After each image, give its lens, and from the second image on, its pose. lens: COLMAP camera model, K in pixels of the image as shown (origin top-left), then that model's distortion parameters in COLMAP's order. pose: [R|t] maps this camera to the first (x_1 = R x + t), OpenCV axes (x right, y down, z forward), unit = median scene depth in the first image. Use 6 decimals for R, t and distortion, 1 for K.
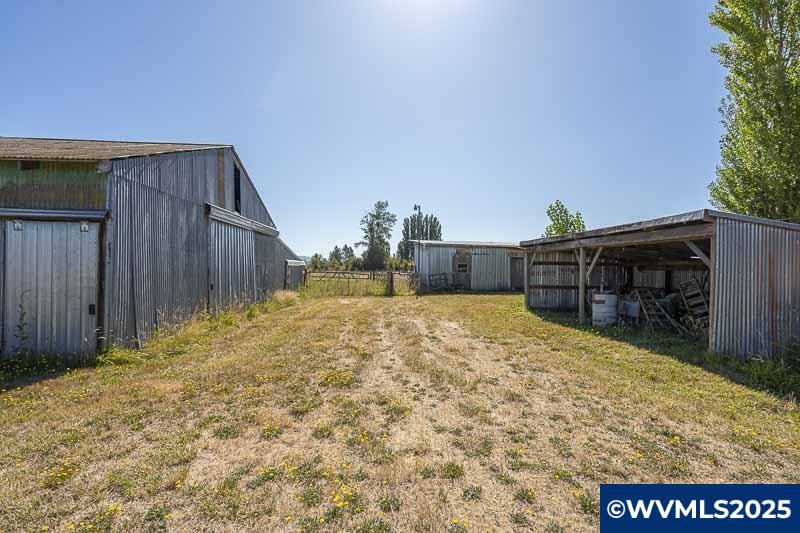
lens RADIAL K [[362.1, 0, 400.0], [0, 362.1, 266.5], [0, 0, 1]] dist [0.002056, 0.000476]
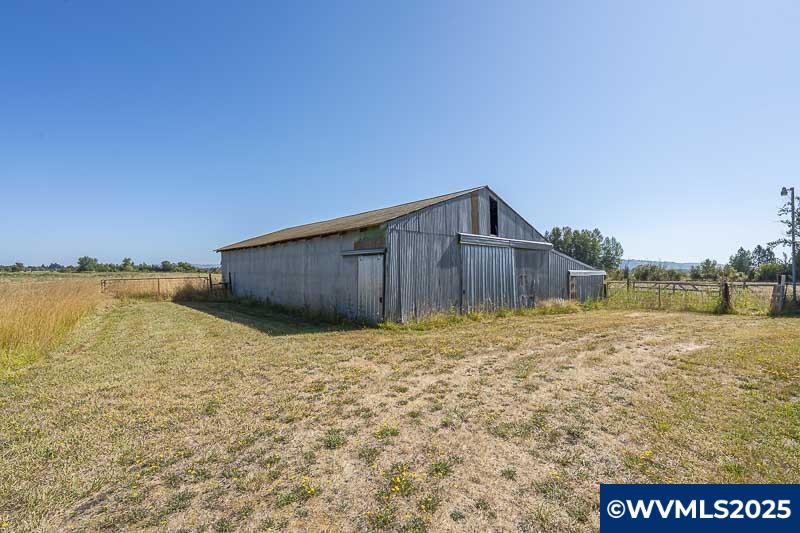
lens RADIAL K [[362.1, 0, 400.0], [0, 362.1, 266.5], [0, 0, 1]] dist [0.002056, 0.000476]
pose [[0.598182, -0.027777, -0.800879, 0.625665], [0.005353, 0.999515, -0.030668, 0.000718], [0.801343, 0.014058, 0.598040, -0.061486]]
